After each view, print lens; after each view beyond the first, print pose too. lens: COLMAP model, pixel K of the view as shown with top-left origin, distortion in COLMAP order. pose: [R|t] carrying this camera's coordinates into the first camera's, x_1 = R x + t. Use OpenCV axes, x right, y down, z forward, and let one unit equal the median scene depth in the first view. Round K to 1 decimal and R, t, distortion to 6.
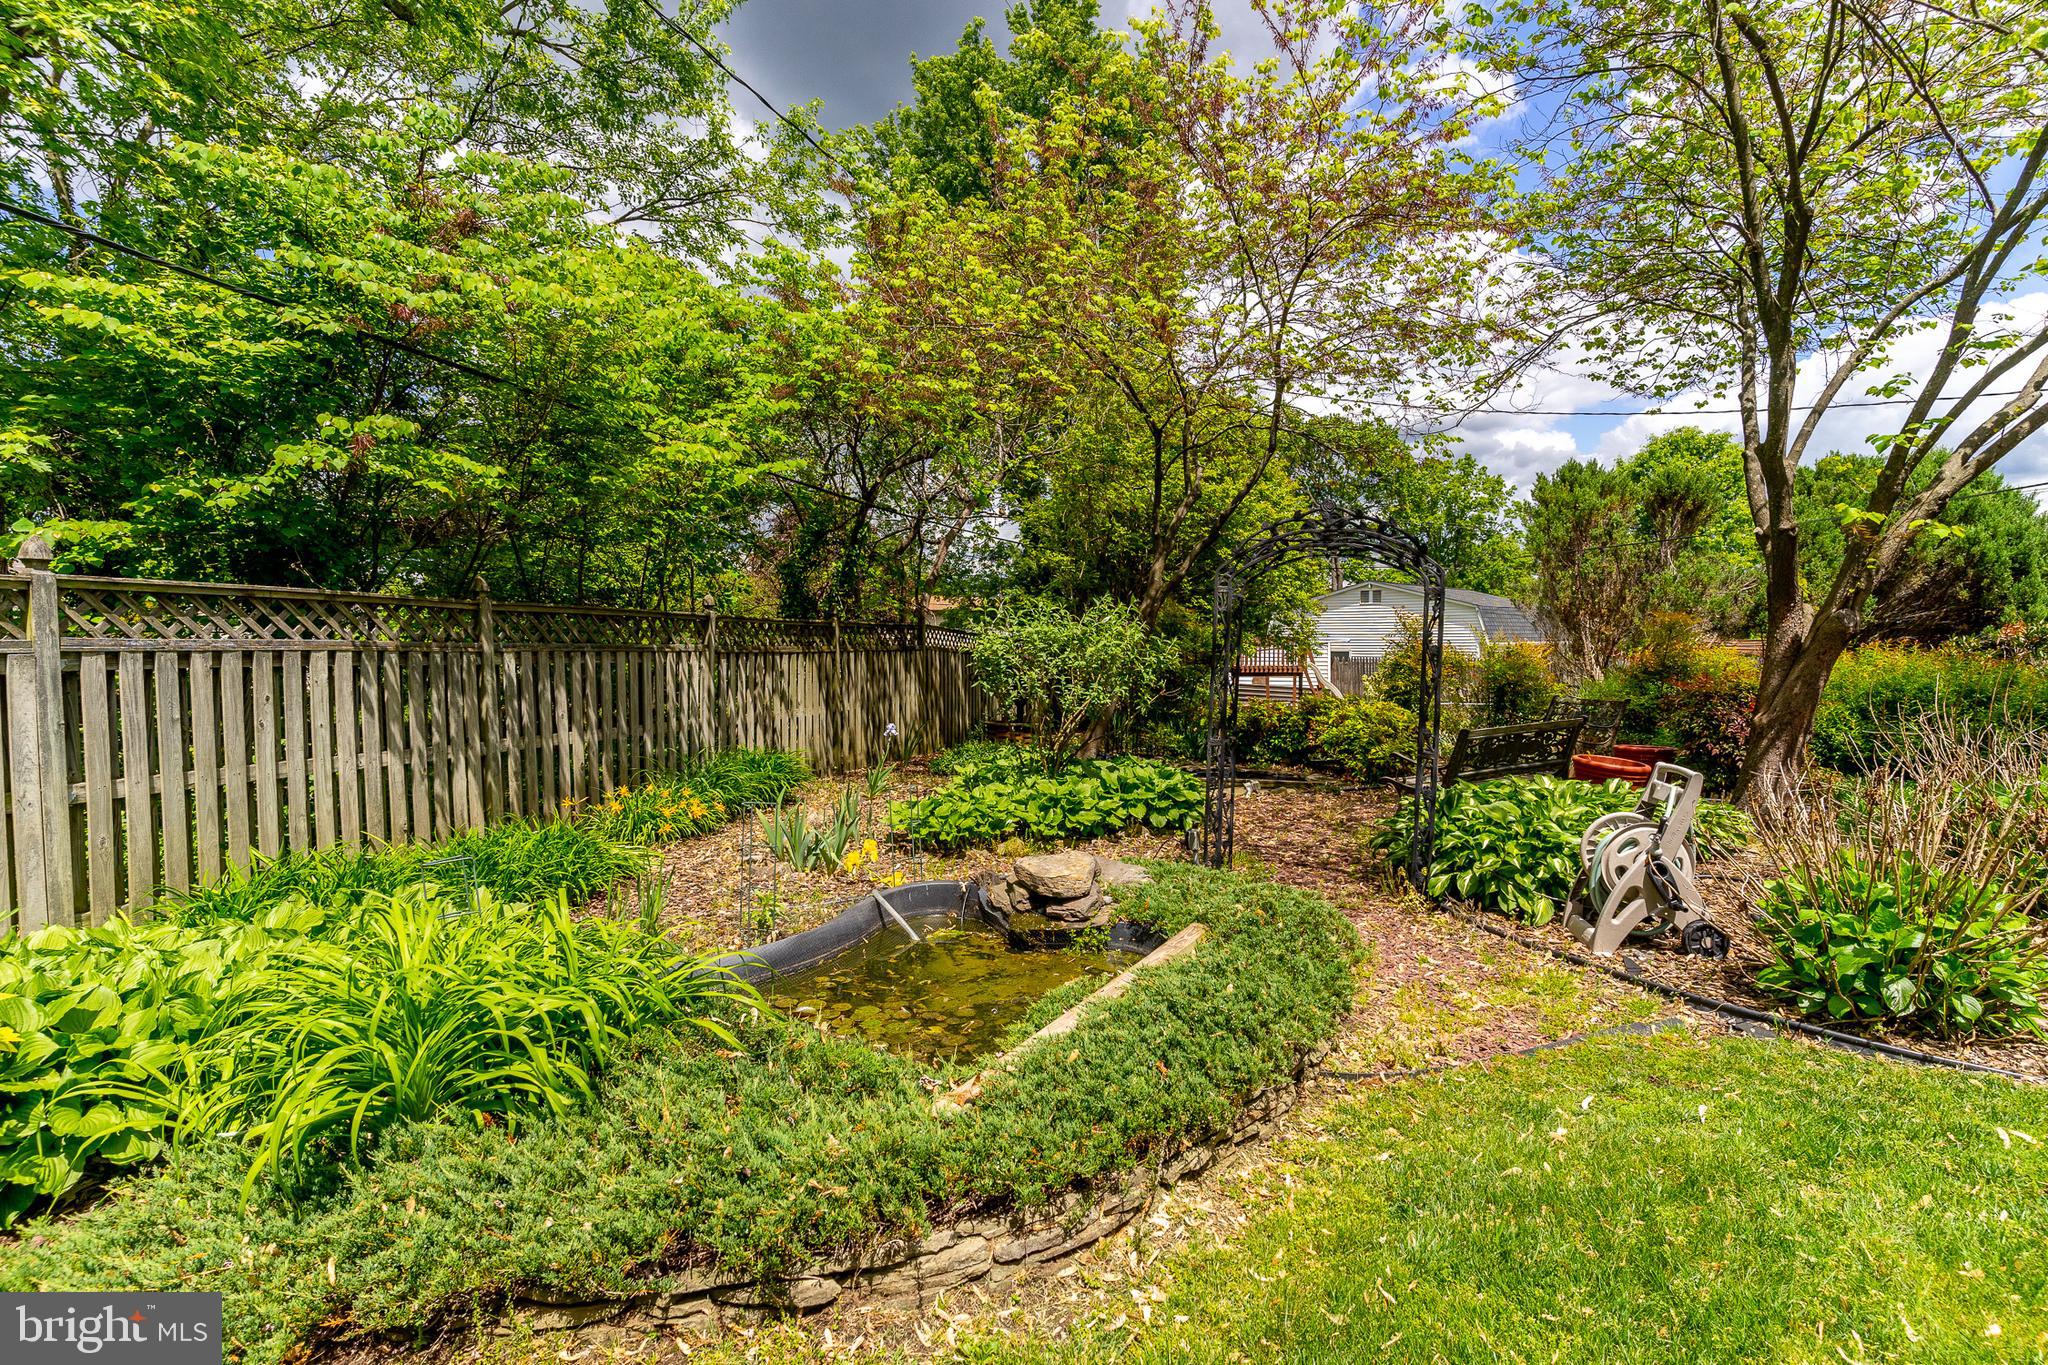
lens RADIAL K [[969.0, 0, 1024.0], [0, 969.0, 682.5], [0, 0, 1]] dist [0.000227, -0.000394]
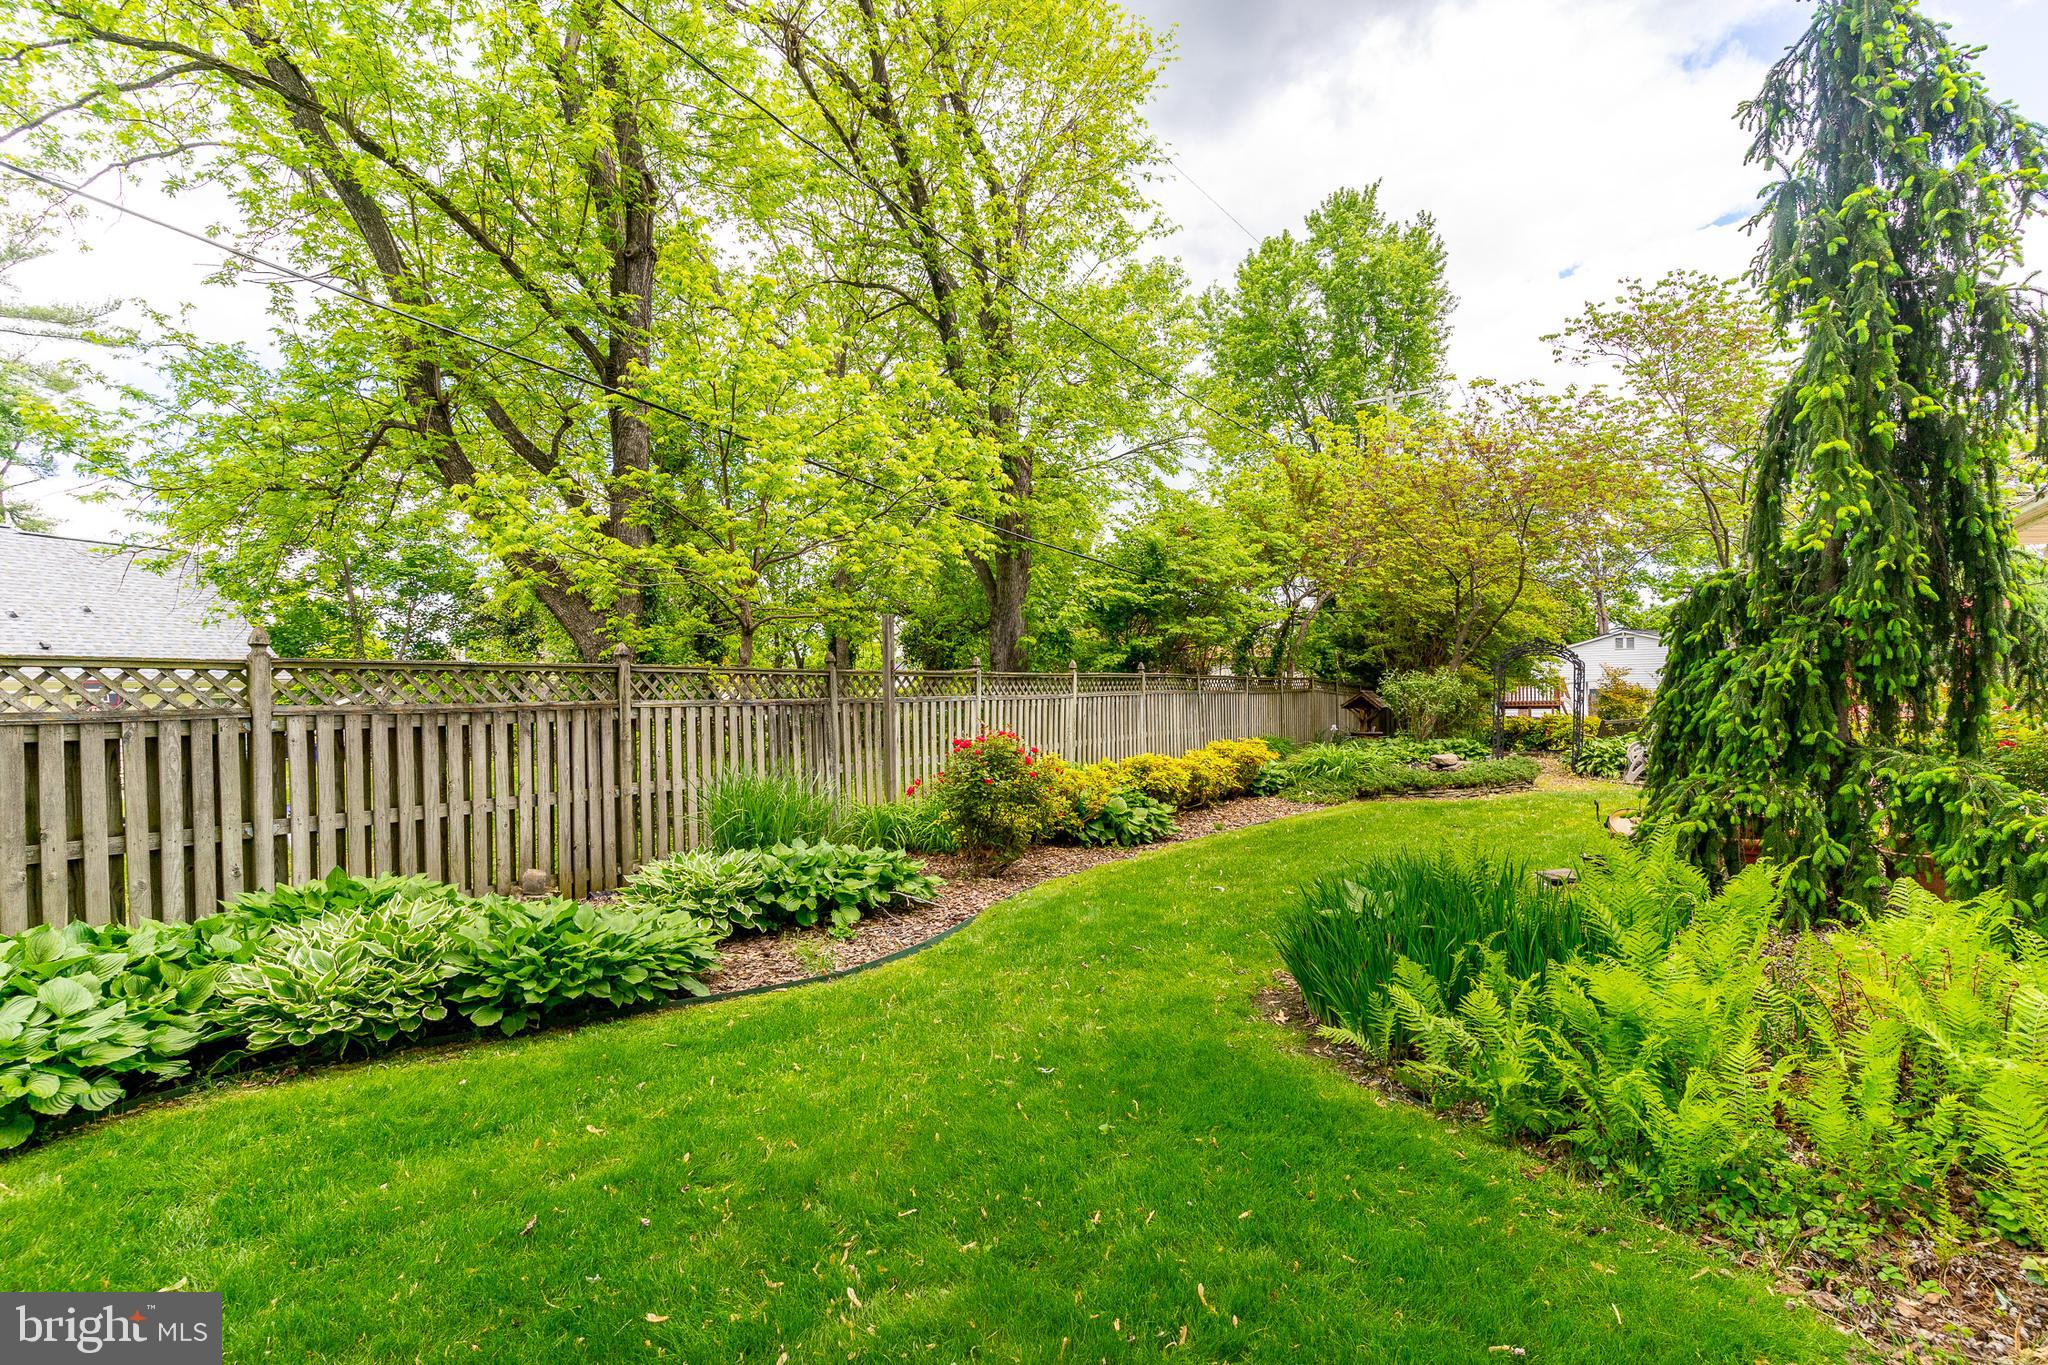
lens RADIAL K [[969.0, 0, 1024.0], [0, 969.0, 682.5], [0, 0, 1]] dist [0.000227, -0.000394]
pose [[0.970681, -0.016085, -0.239834, -0.463557], [0.005065, 0.998906, -0.046494, 0.071689], [0.240319, 0.043916, 0.969700, -2.105859]]
